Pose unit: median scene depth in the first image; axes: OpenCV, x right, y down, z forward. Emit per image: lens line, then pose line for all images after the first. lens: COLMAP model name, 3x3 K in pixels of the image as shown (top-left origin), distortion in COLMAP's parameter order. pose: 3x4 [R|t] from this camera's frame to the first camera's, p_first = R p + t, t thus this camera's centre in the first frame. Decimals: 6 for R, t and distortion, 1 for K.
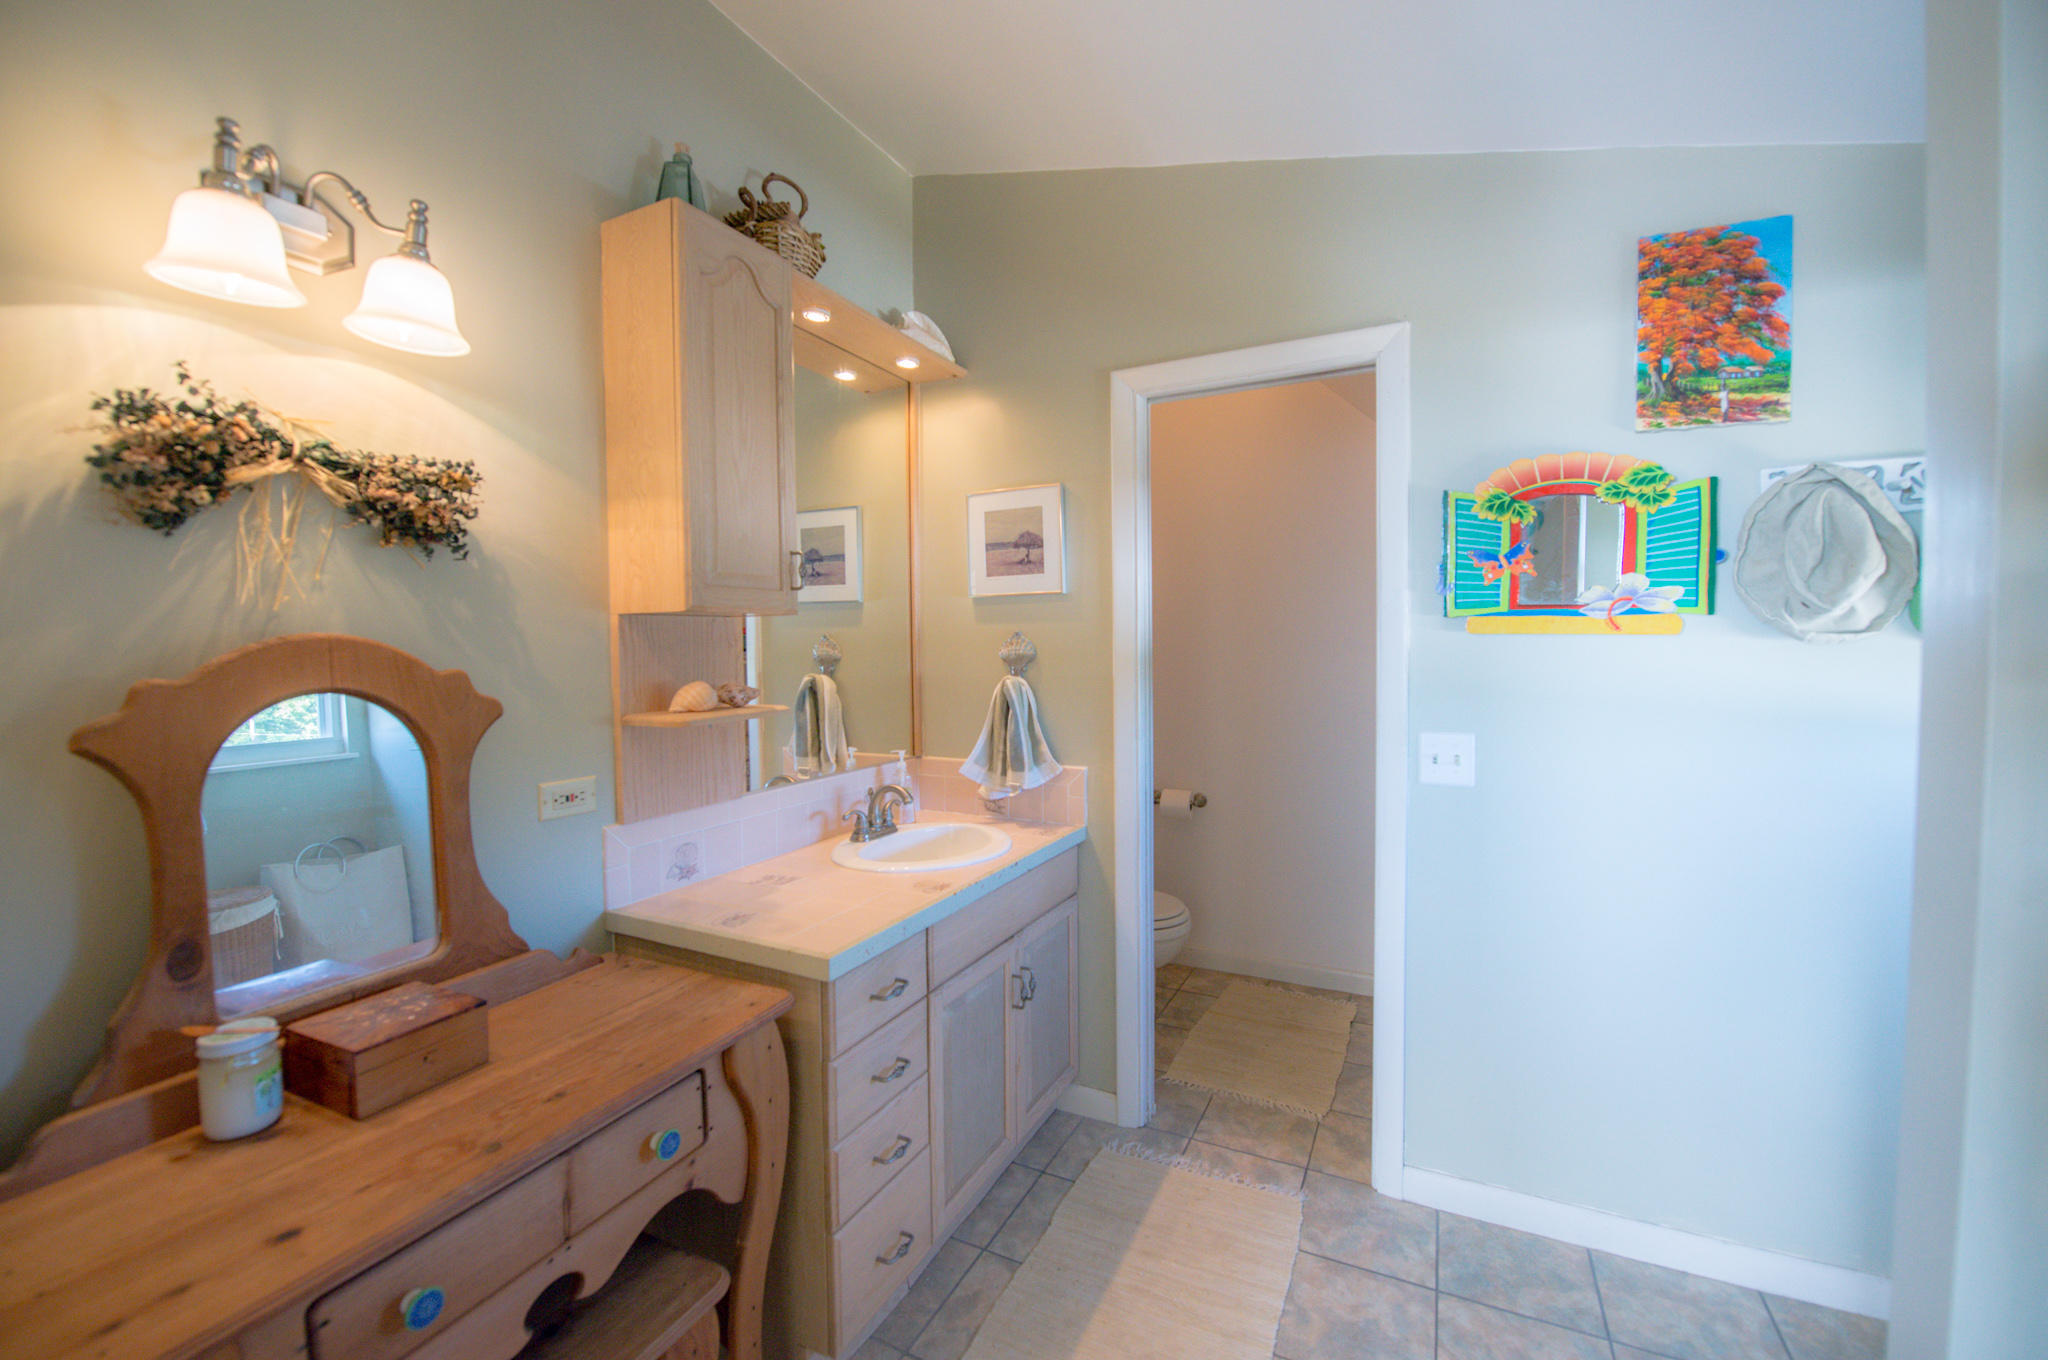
lens RADIAL K [[823.7, 0, 1026.2], [0, 823.7, 679.5], [0, 0, 1]] dist [-0.017575, -0.001863]
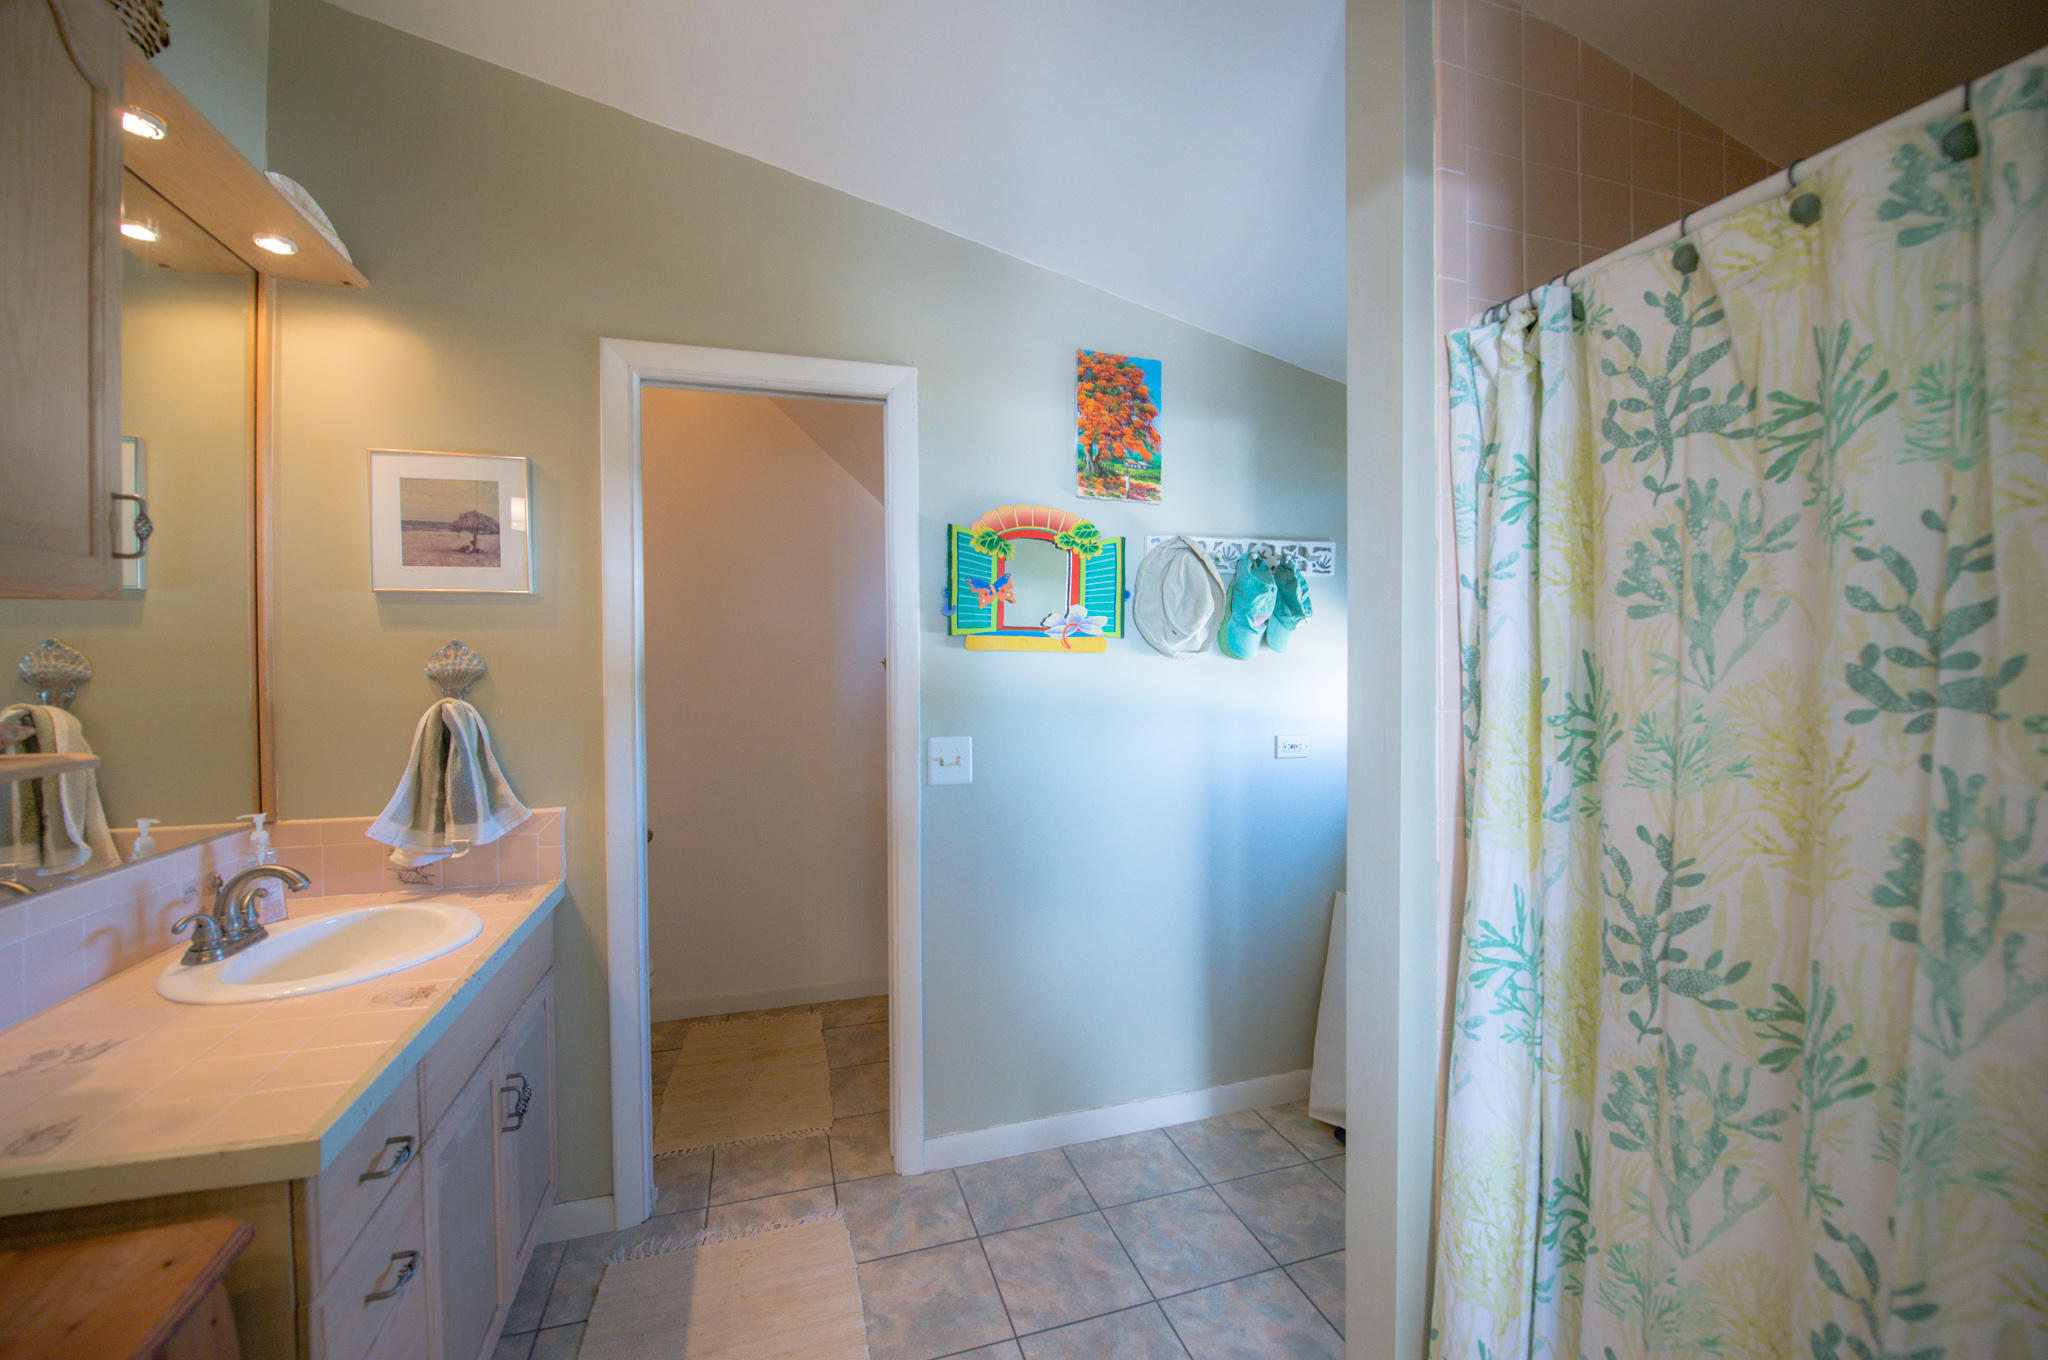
lens RADIAL K [[823.7, 0, 1031.2], [0, 823.7, 677.2], [0, 0, 1]] dist [-0.017575, -0.001863]
pose [[0.711776, -0.006173, 0.702380, -0.196646], [0.027914, 0.999420, -0.019504, 0.006915], [-0.701852, 0.033489, 0.711535, 0.107850]]
